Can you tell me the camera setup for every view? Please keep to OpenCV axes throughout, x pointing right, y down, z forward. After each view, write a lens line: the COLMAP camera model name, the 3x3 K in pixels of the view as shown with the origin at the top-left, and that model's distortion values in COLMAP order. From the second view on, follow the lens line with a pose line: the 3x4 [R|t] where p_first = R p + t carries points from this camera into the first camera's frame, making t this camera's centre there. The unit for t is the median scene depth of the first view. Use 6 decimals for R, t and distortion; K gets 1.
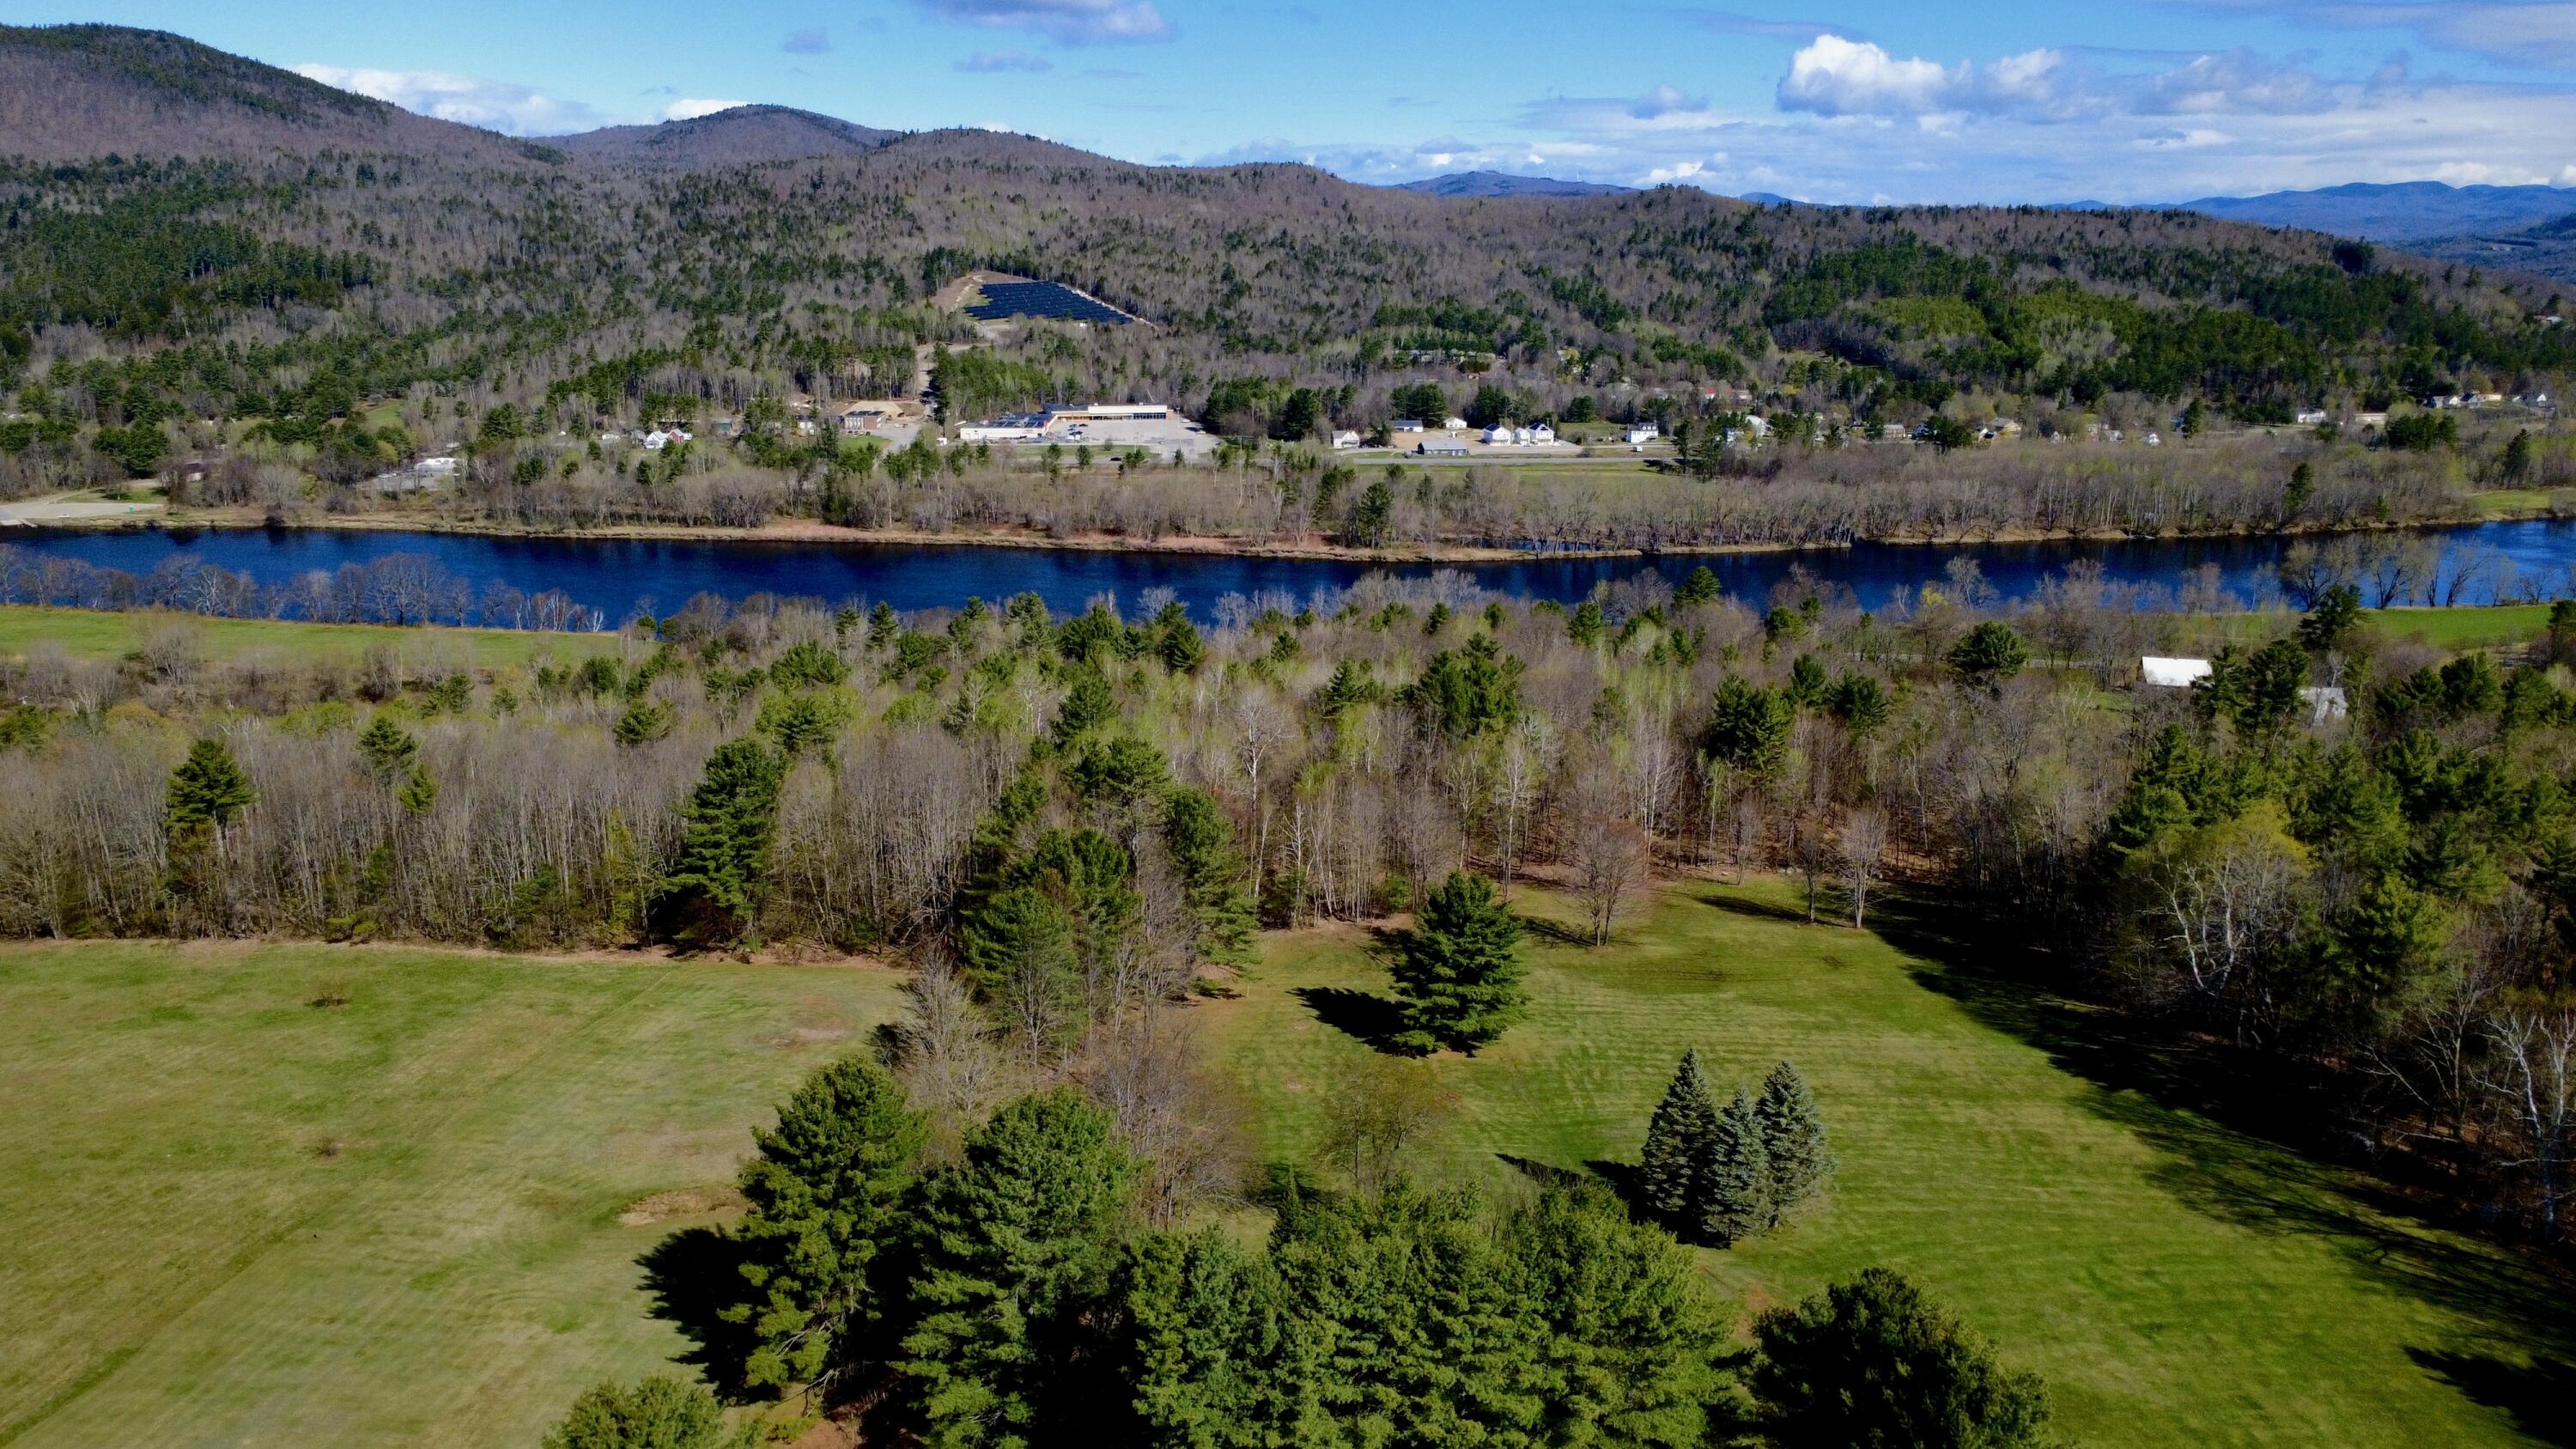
lens RADIAL K [[1871.7, 0, 1286.6], [0, 1871.7, 725.8], [0, 0, 1]] dist [-0.002225, 0.003651]
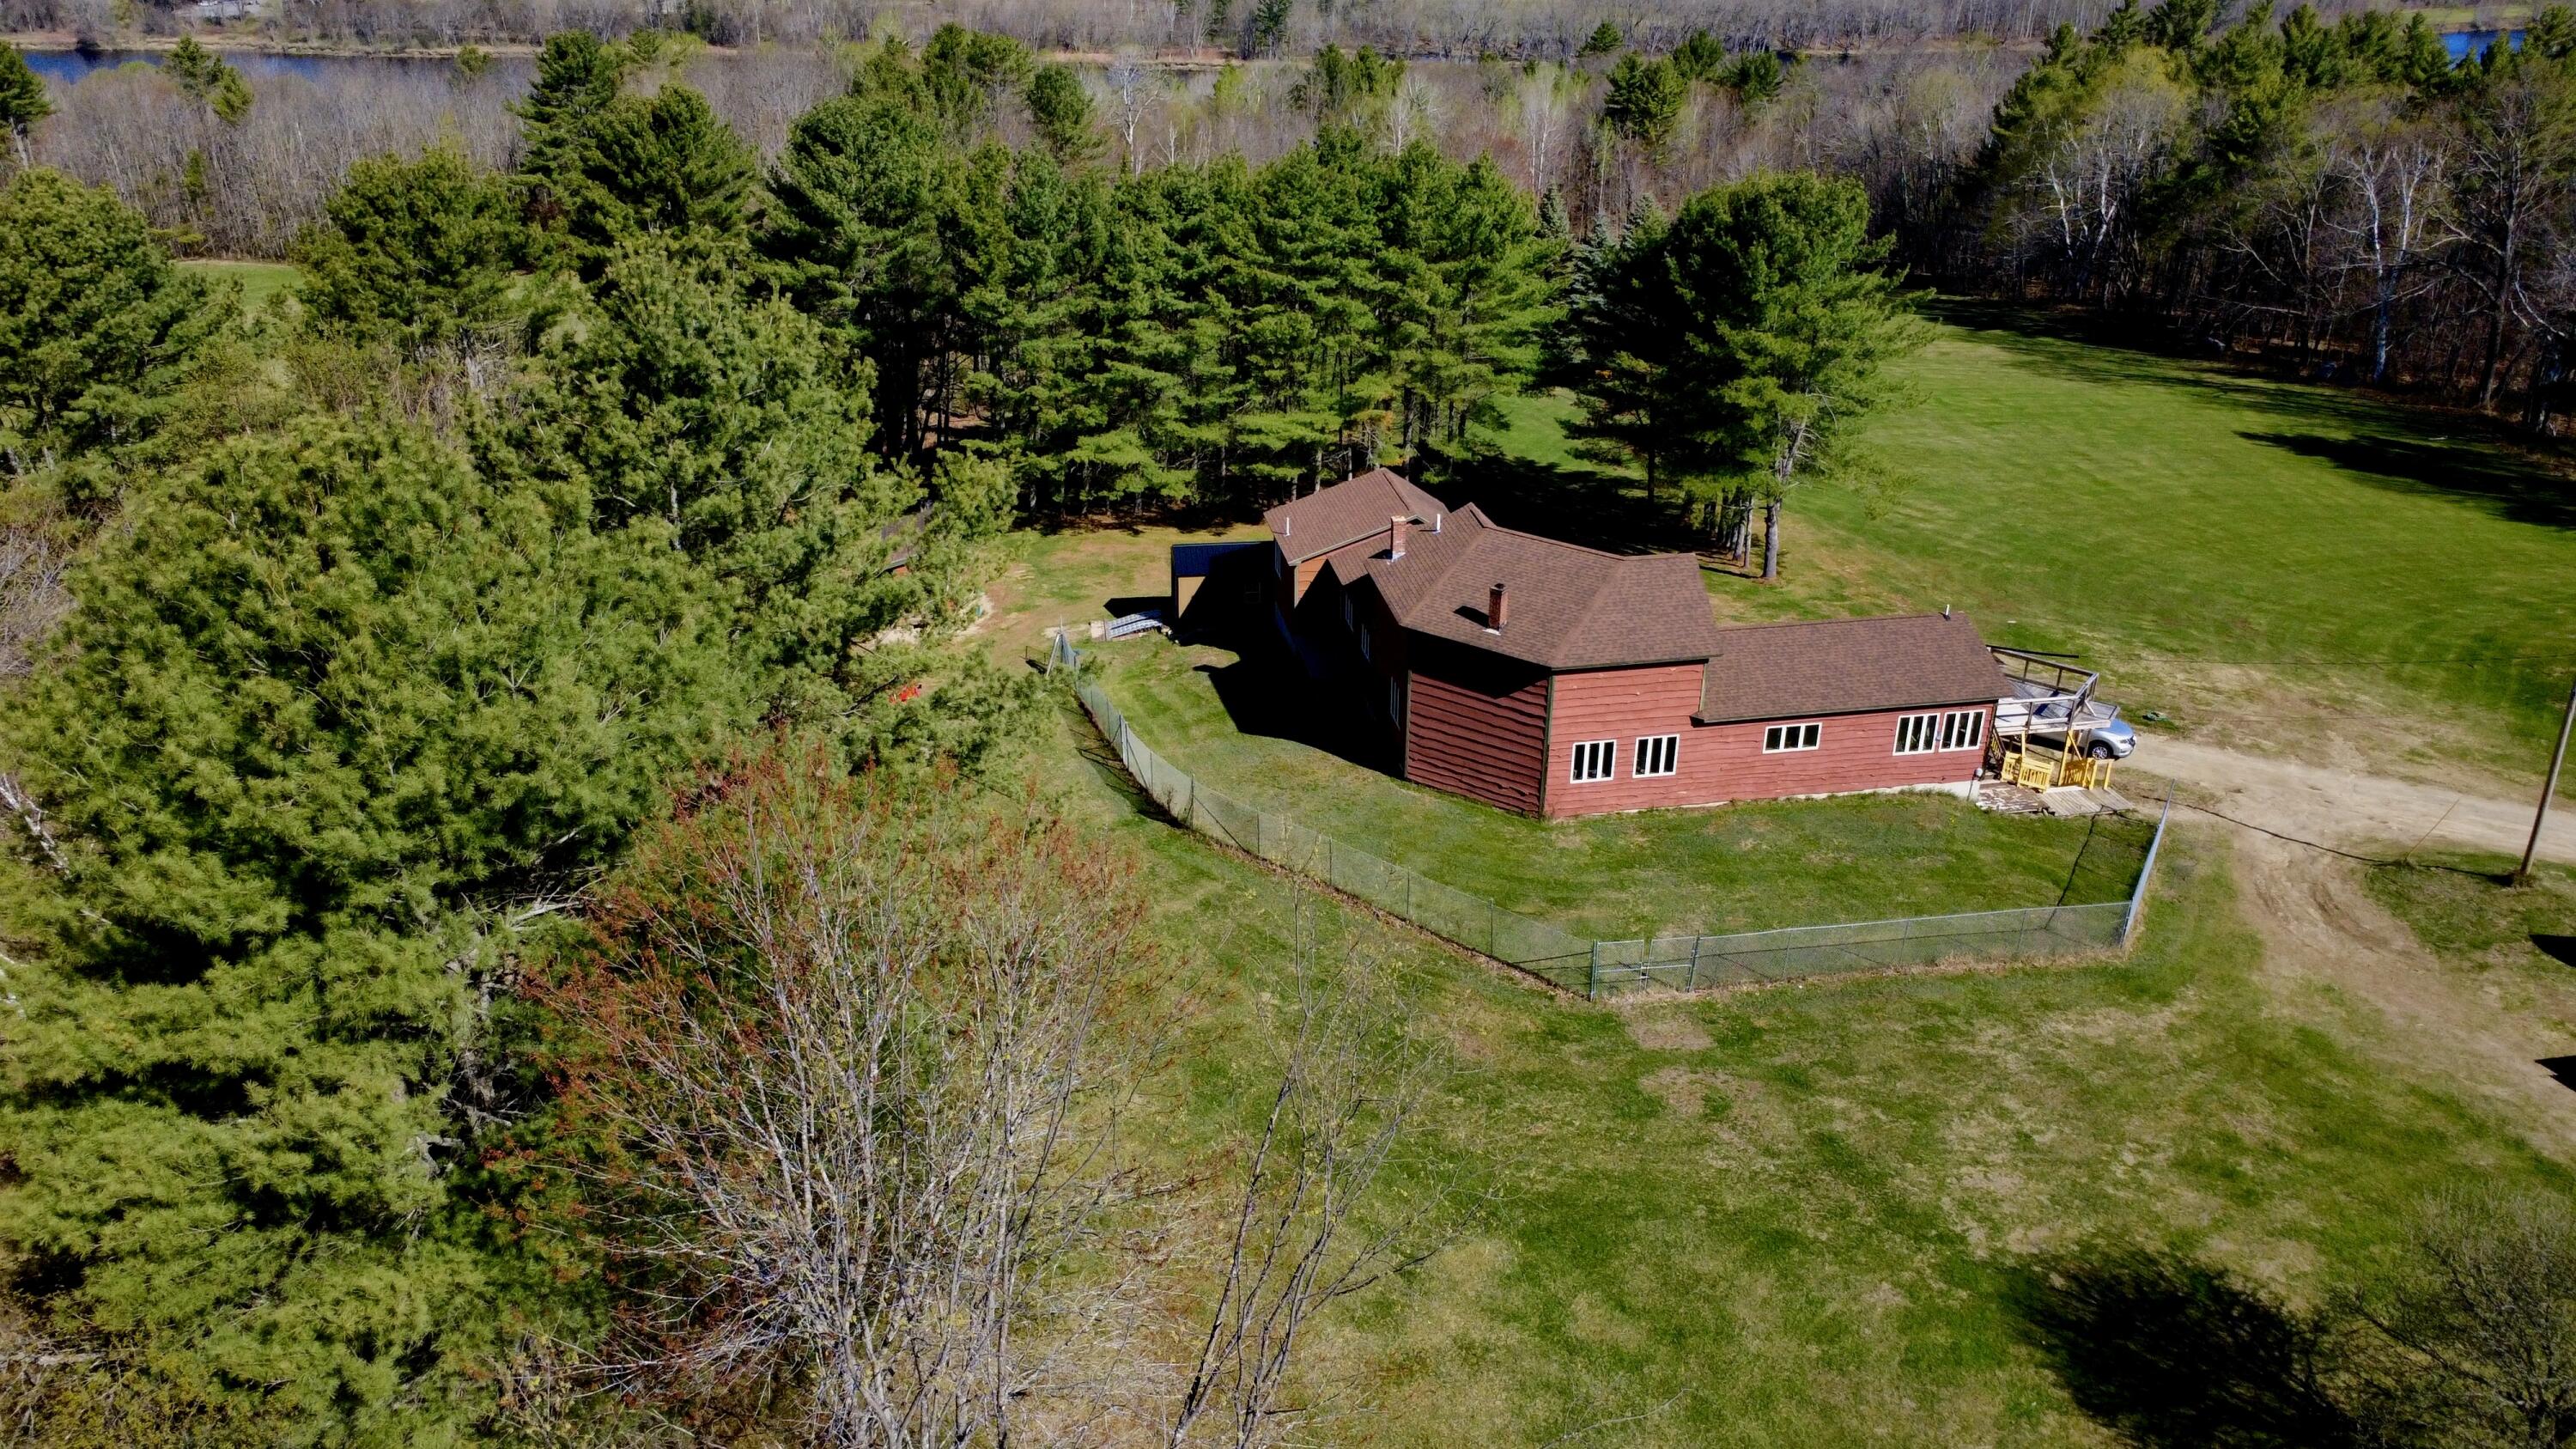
lens RADIAL K [[1871.7, 0, 1288.5], [0, 1871.7, 722.4], [0, 0, 1]] dist [-0.002225, 0.003651]
pose [[0.998758, -0.022564, 0.044431, 0.017745], [0.013304, 0.979988, 0.198614, 0.162772], [-0.048024, -0.197776, 0.979070, -0.008533]]
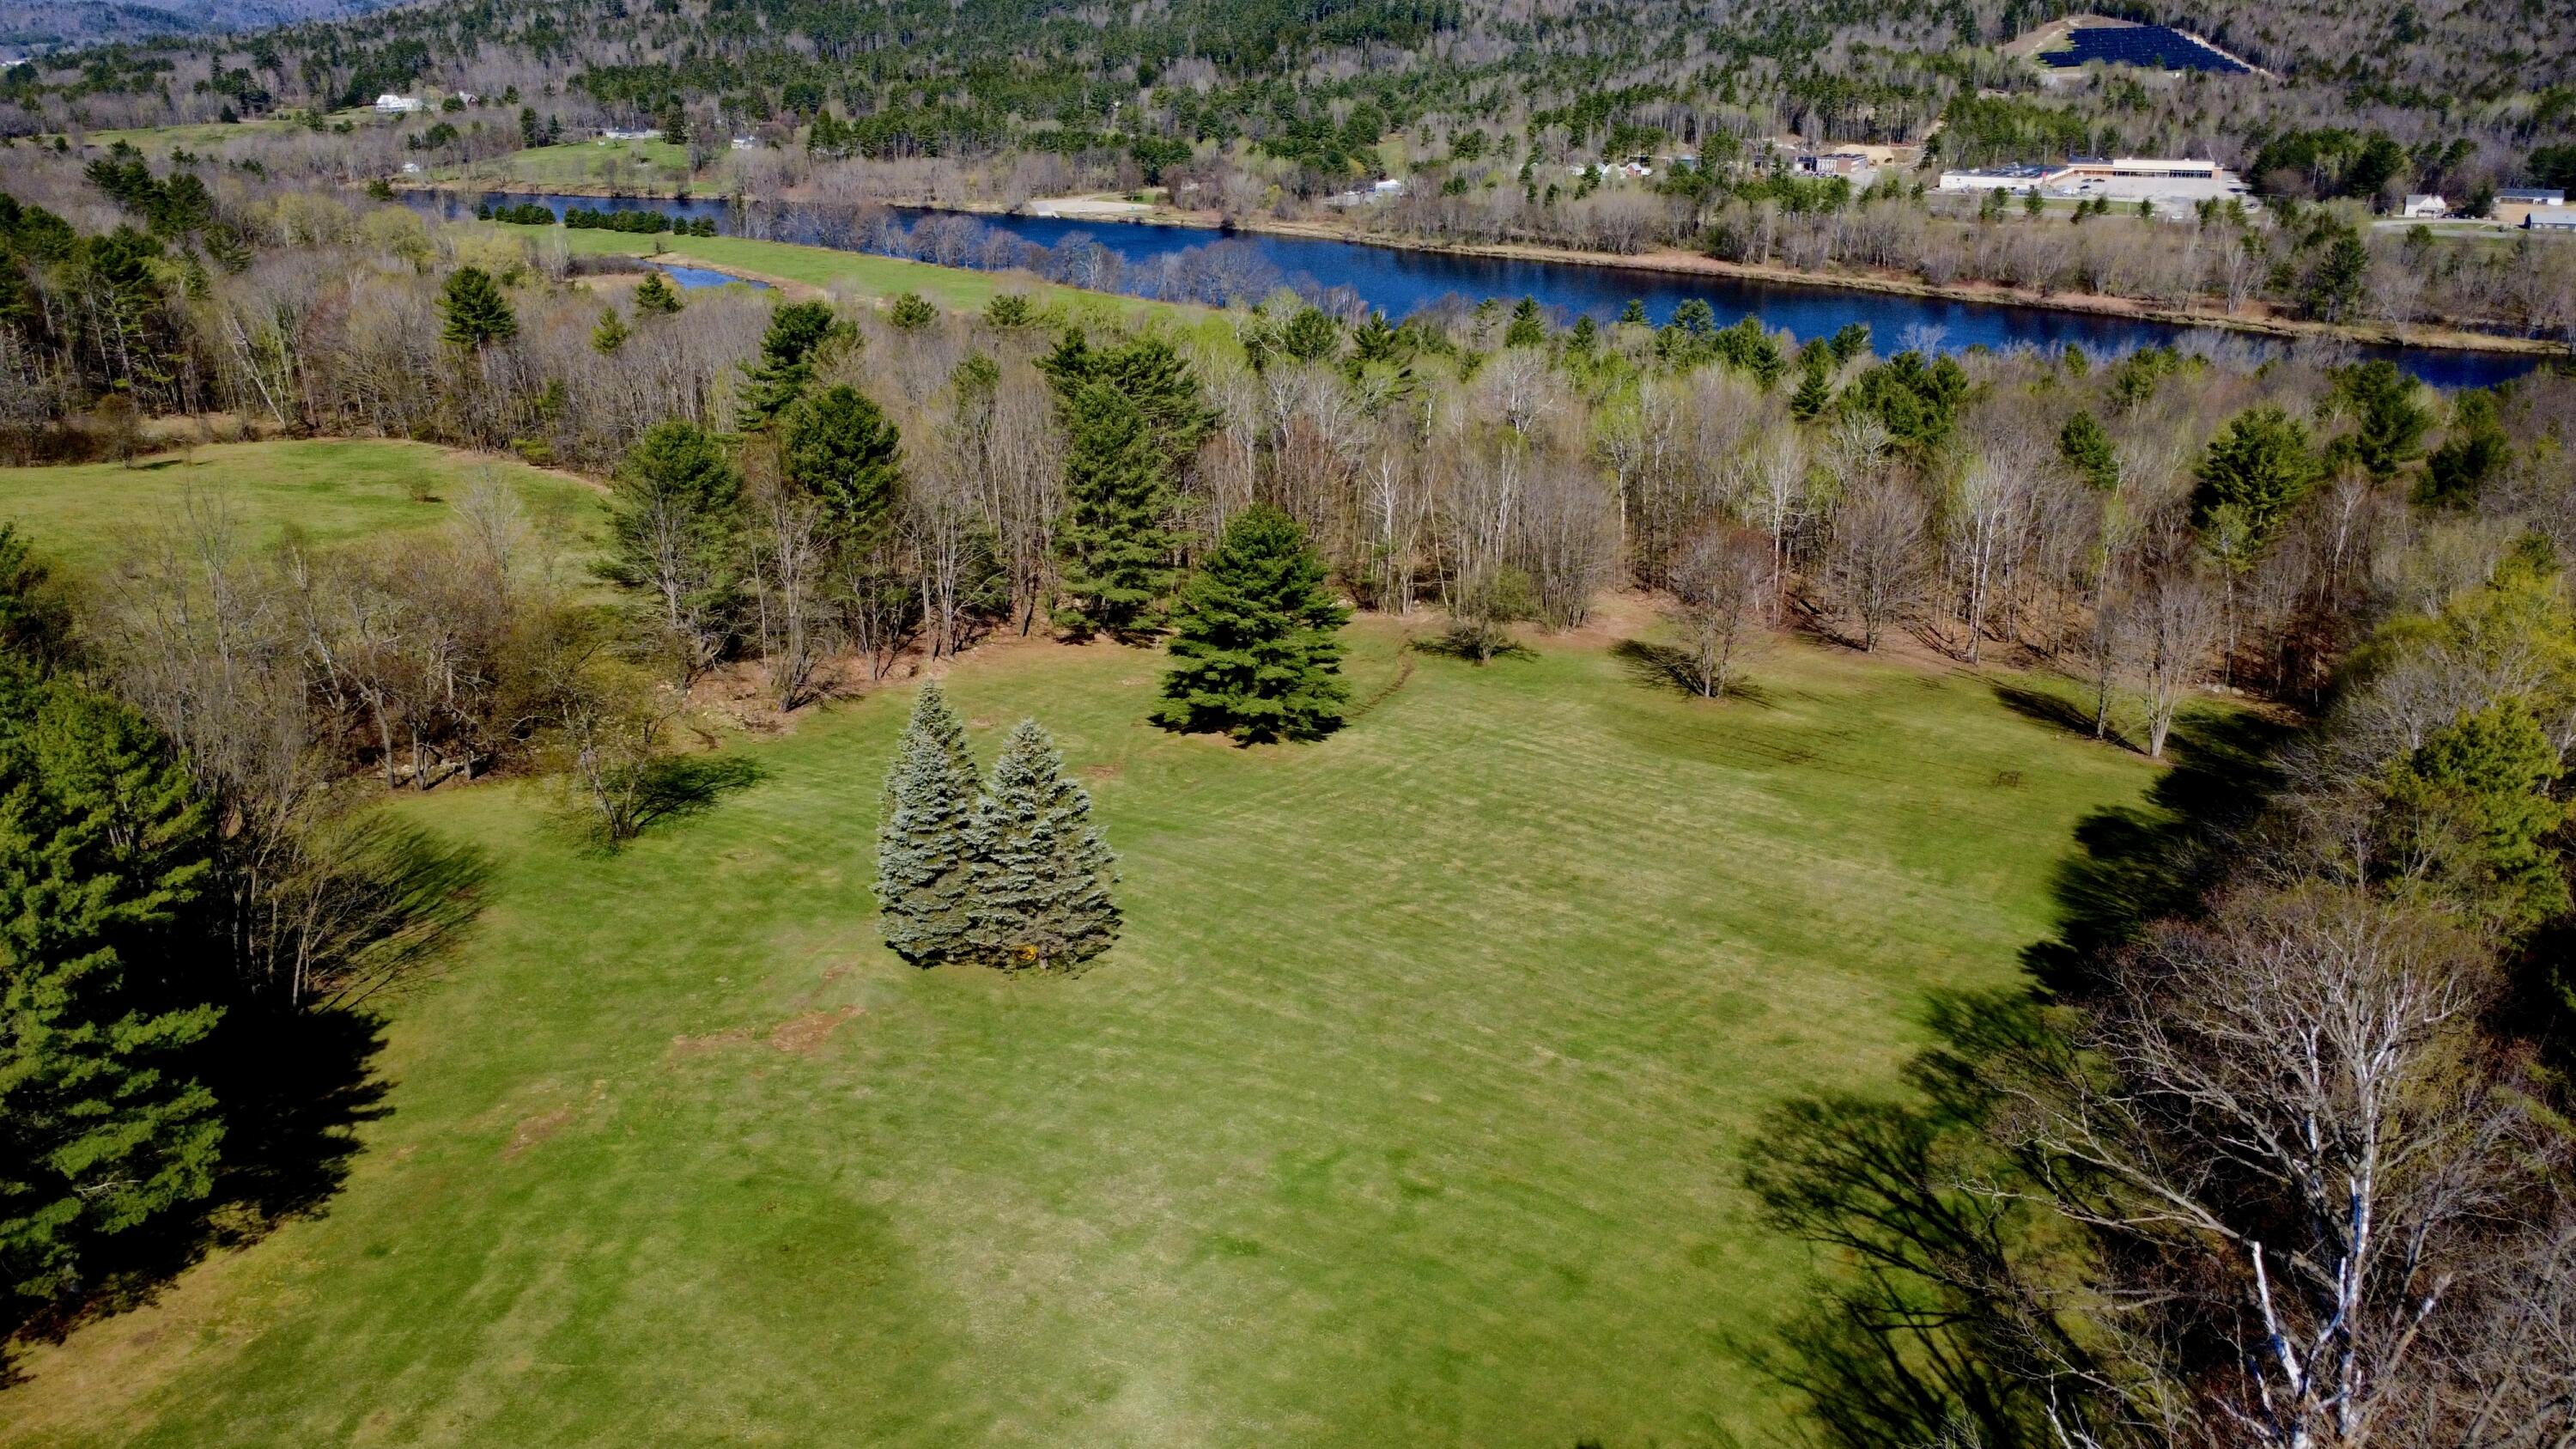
lens RADIAL K [[1871.7, 0, 1300.8], [0, 1871.7, 731.3], [0, 0, 1]] dist [-0.002225, 0.003651]
pose [[0.831695, 0.191297, -0.521238, 0.453363], [-0.131704, 0.979951, 0.149499, 0.045285], [0.539386, -0.055688, 0.840215, 0.320094]]
